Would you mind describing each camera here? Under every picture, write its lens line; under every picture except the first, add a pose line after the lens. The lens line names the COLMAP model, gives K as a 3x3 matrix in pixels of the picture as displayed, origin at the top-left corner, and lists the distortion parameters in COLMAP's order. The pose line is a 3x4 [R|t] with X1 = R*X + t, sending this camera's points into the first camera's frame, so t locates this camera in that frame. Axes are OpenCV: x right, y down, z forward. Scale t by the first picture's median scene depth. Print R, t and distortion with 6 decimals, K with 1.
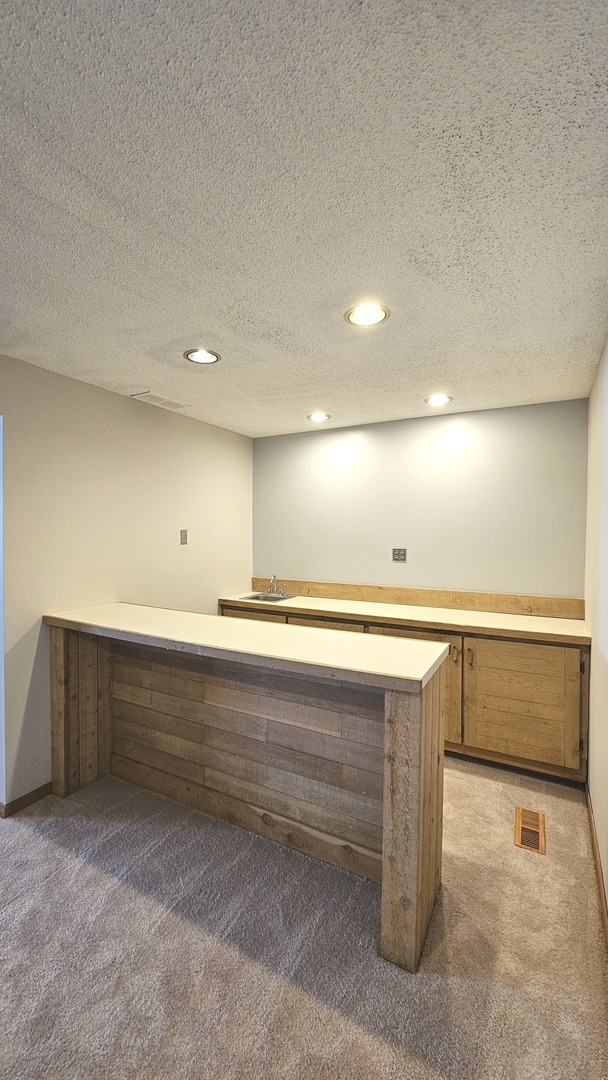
lens RADIAL K [[441.9, 0, 300.2], [0, 441.9, 538.9], [0, 0, 1]] dist [0.001251, 0.000044]
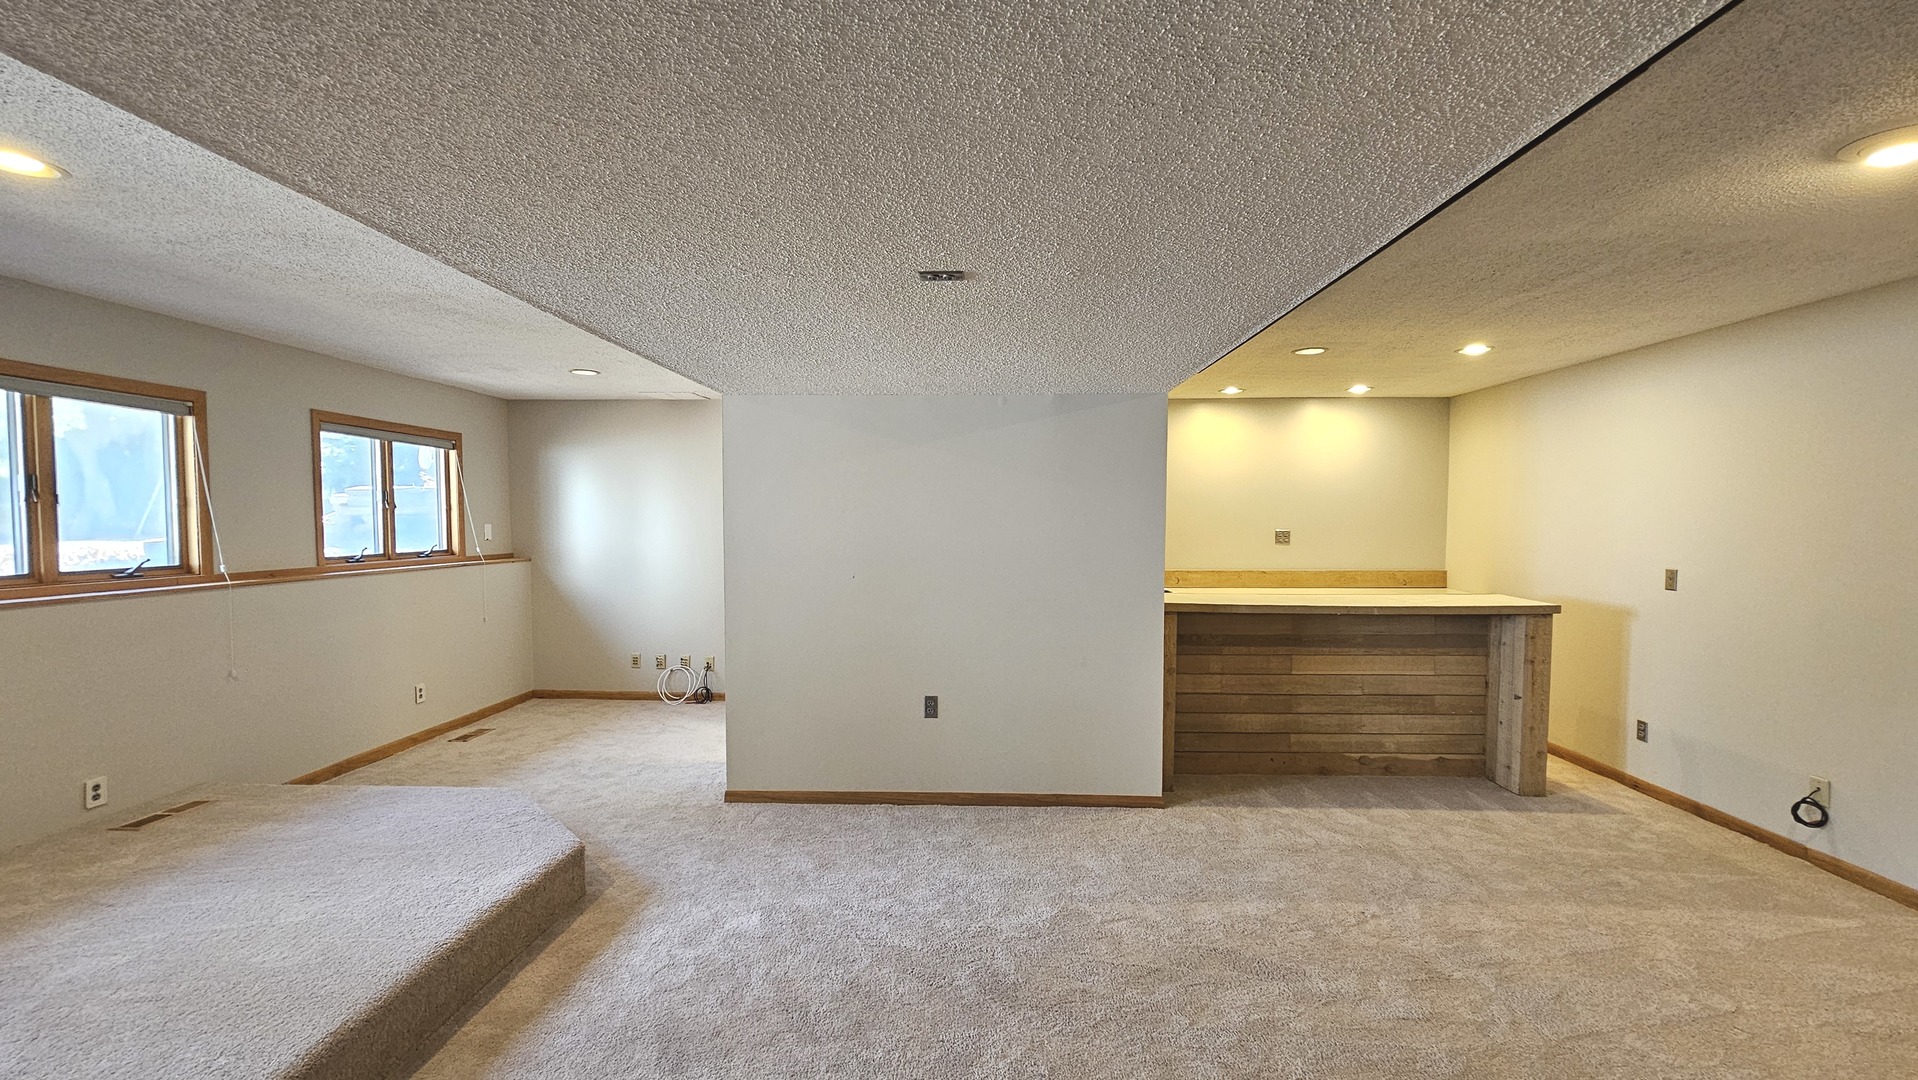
lens RADIAL K [[784.8, 0, 965.1], [0, 784.8, 545.3], [0, 0, 1]] dist [0.001251, 0.000044]
pose [[0.888953, -0.024331, 0.457352, -1.888052], [0.014613, 0.999586, 0.024775, 0.001832], [-0.457766, -0.015341, 0.888940, -0.339030]]
